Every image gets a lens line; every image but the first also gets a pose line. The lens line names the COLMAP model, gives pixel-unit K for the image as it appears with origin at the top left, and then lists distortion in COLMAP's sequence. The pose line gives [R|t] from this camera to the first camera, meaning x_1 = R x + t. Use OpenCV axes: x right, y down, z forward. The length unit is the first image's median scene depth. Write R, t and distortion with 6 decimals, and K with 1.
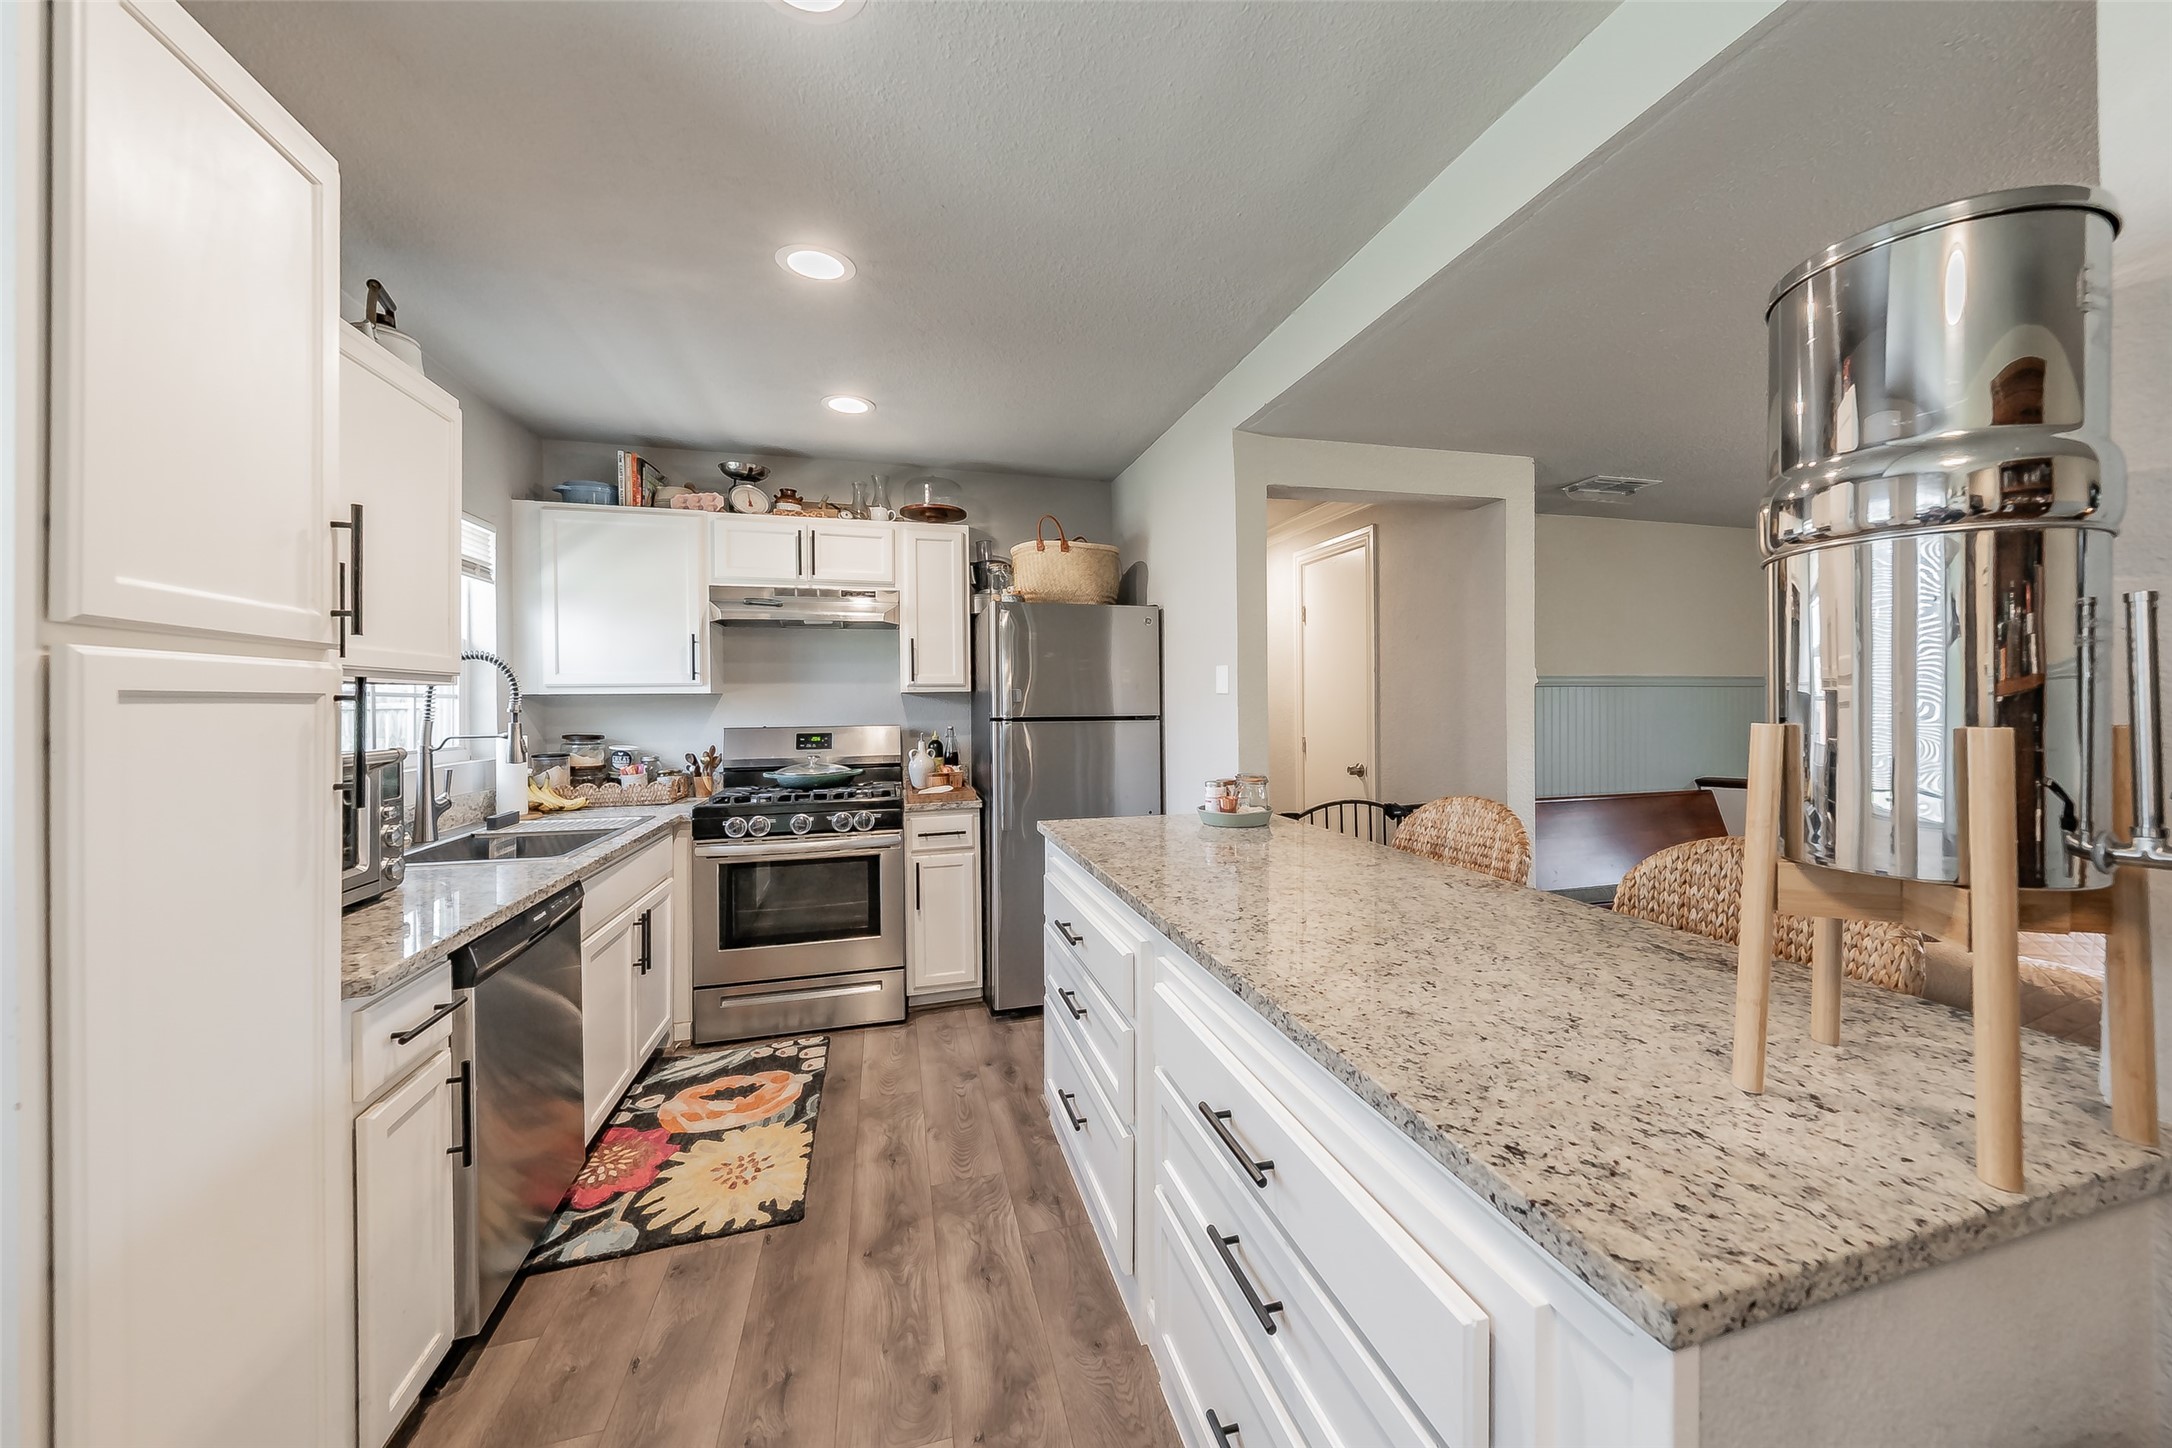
lens RADIAL K [[765.8, 0, 1141.0], [0, 765.8, 705.7], [0, 0, 1]] dist [-0.006493, 0.002541]
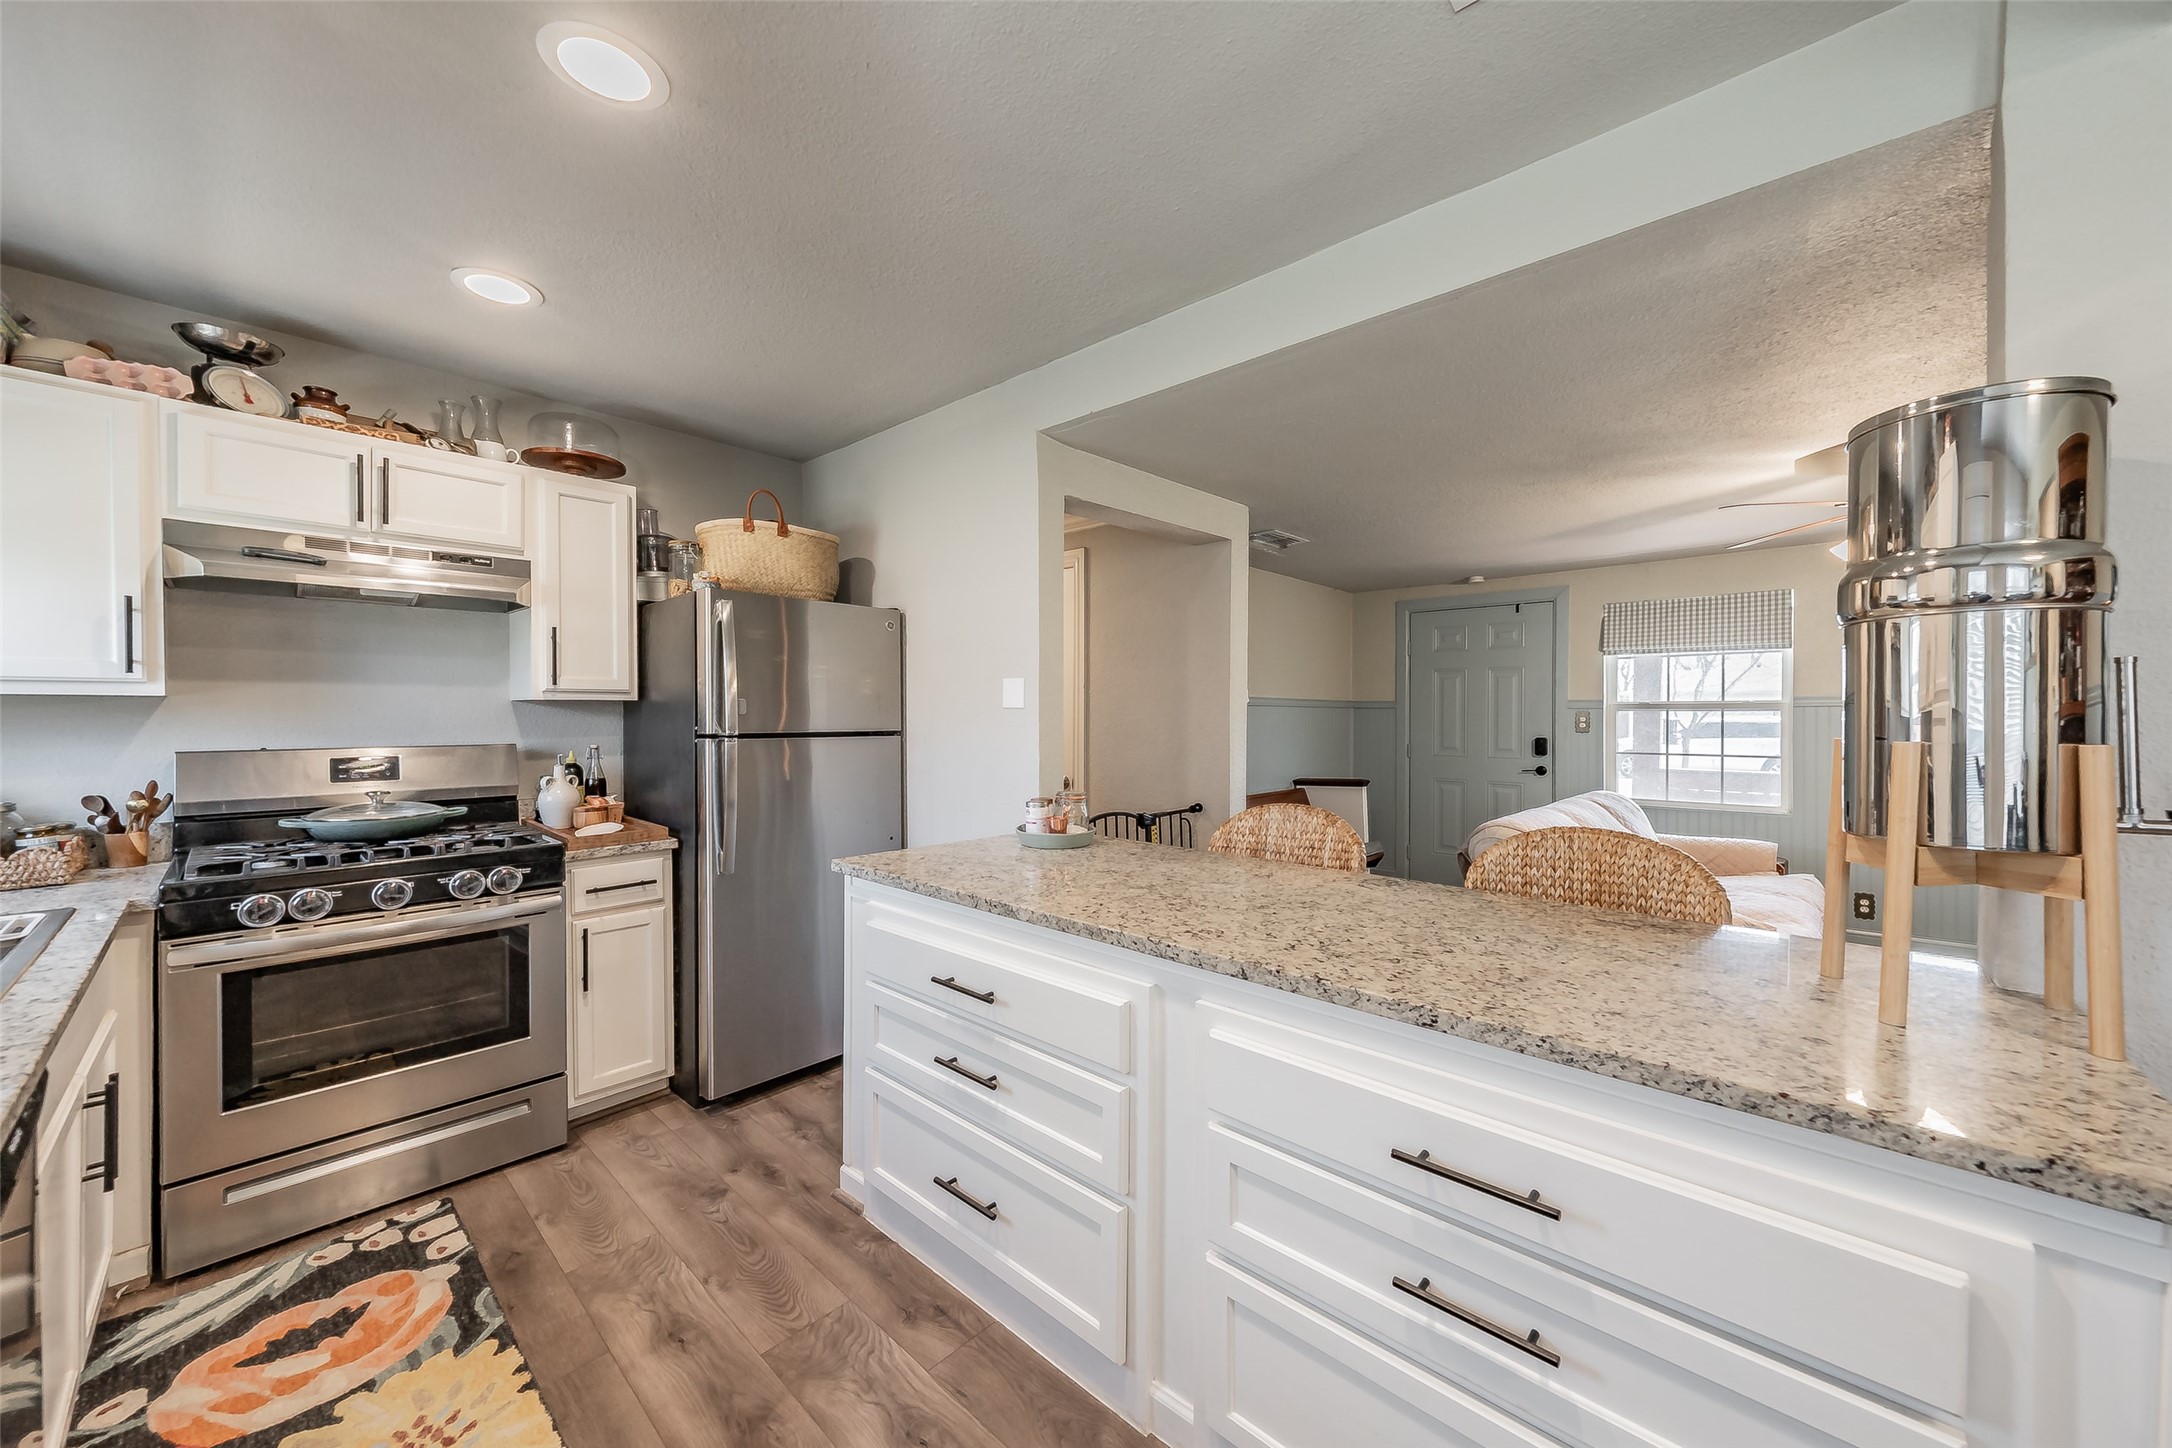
lens RADIAL K [[765.8, 0, 1093.3], [0, 765.8, 719.0], [0, 0, 1]] dist [-0.006493, 0.002541]
pose [[0.874544, 0.004293, 0.484927, -0.227811], [-0.005424, 0.999985, 0.000929, -0.002271], [-0.484916, -0.003443, 0.874554, 0.117461]]
